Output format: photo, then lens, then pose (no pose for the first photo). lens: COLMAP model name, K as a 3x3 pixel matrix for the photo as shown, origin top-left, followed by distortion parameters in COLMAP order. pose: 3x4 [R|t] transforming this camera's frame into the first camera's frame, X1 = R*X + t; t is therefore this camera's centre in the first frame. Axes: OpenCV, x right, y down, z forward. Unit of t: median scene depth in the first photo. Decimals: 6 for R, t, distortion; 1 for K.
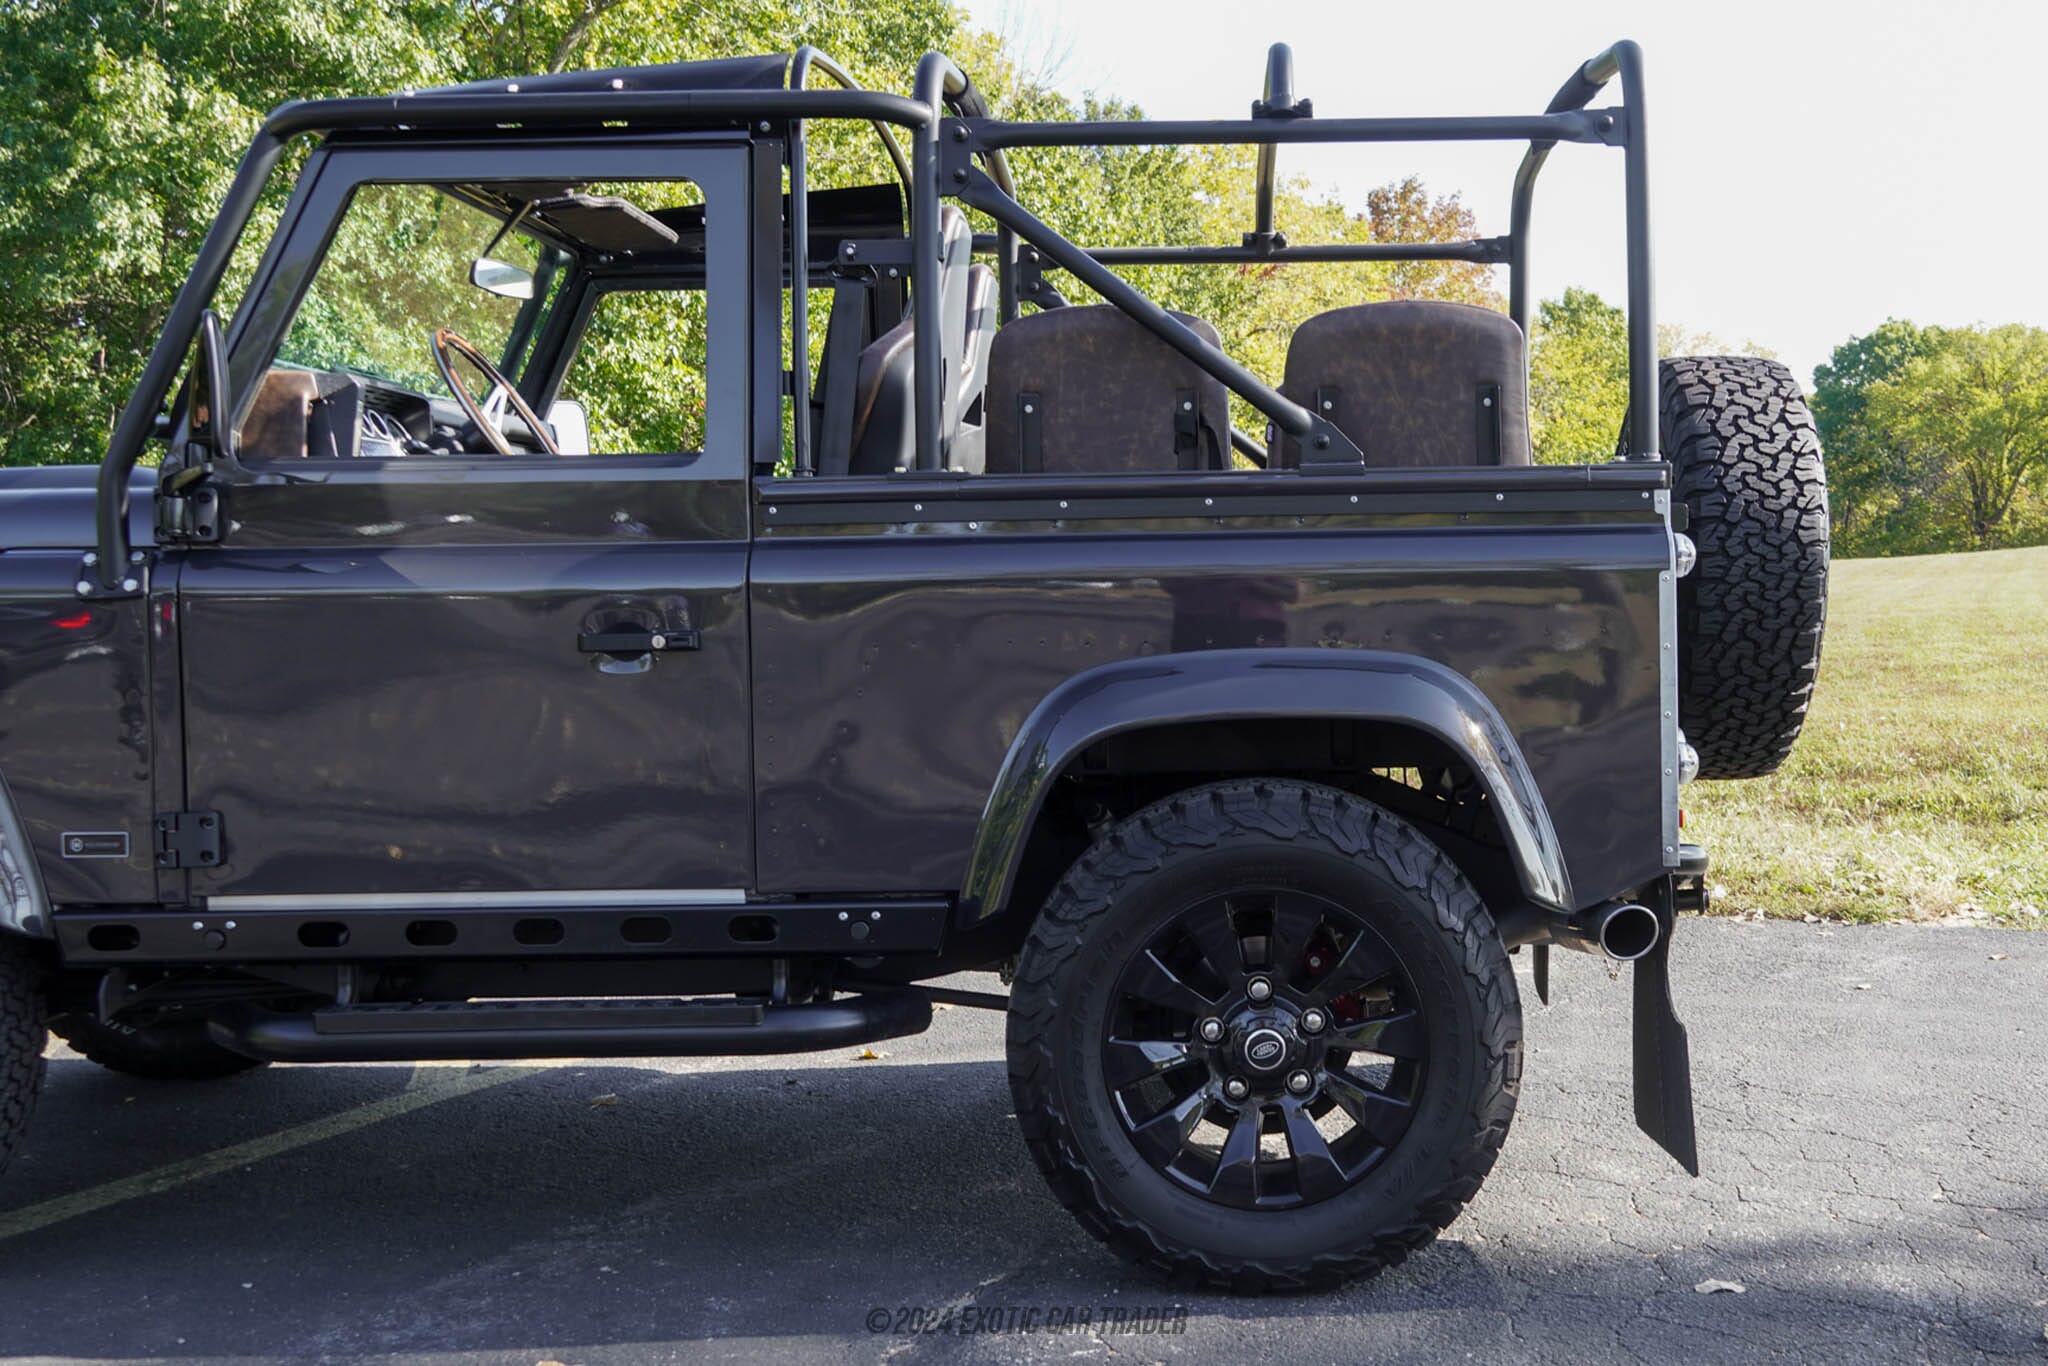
lens RADIAL K [[2076.0, 0, 1022.8], [0, 2076.0, 747.4], [0, 0, 1]] dist [0.007708, 0.023561]
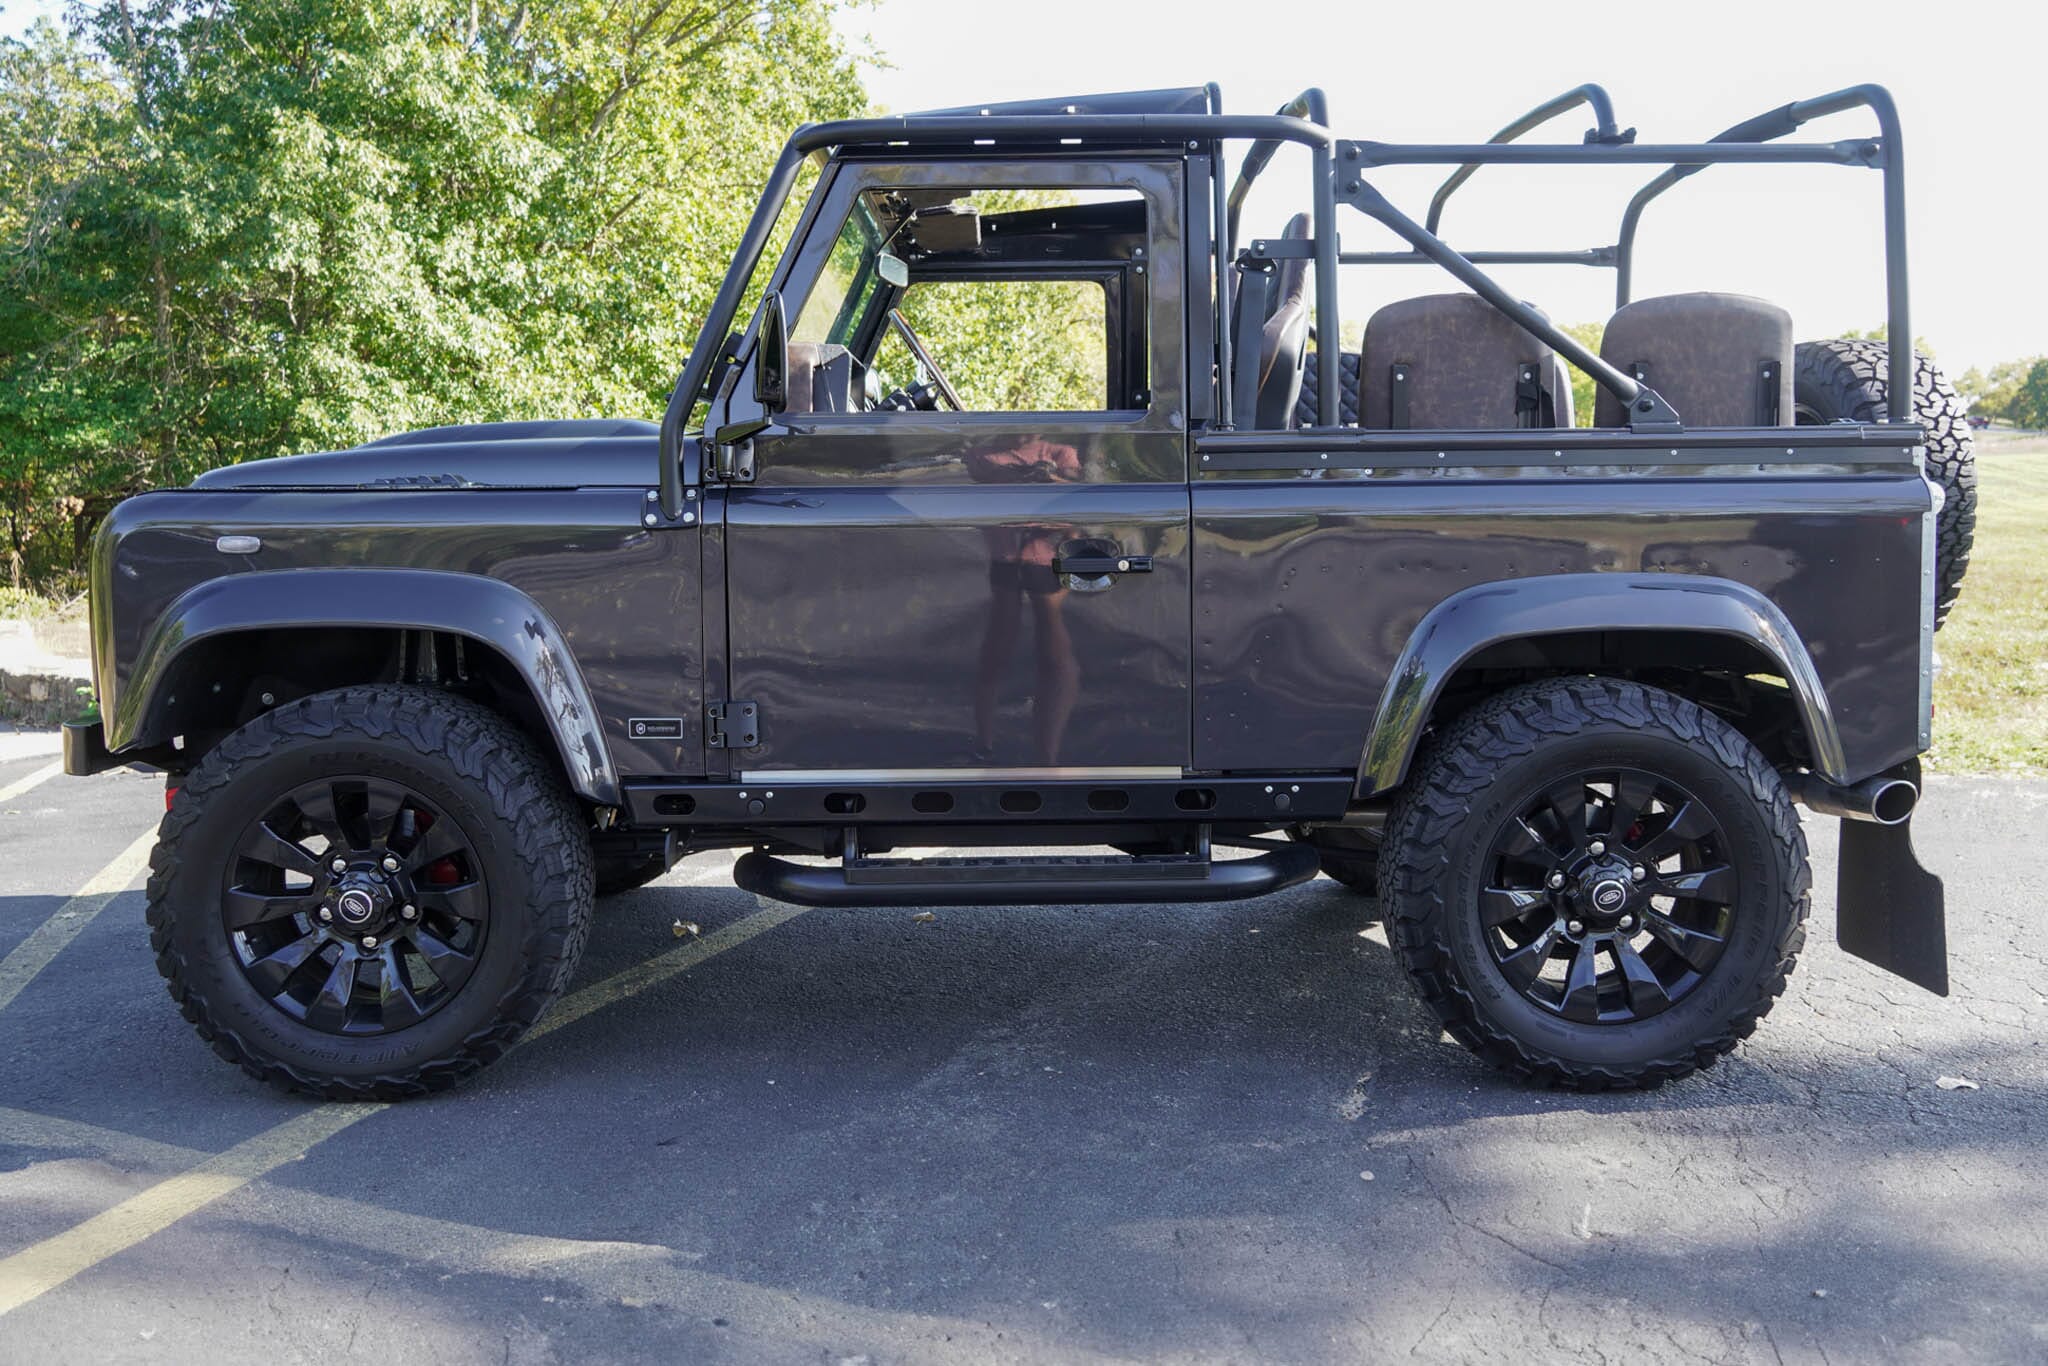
lens RADIAL K [[1529.3, 0, 1028.7], [0, 1529.3, 656.6], [0, 0, 1]] dist [-0.034630, 0.060596]
pose [[0.999834, 0.003306, 0.017896, -0.241905], [-0.003666, 0.999791, 0.020120, -0.014709], [-0.017826, -0.020183, 0.999637, 0.097209]]
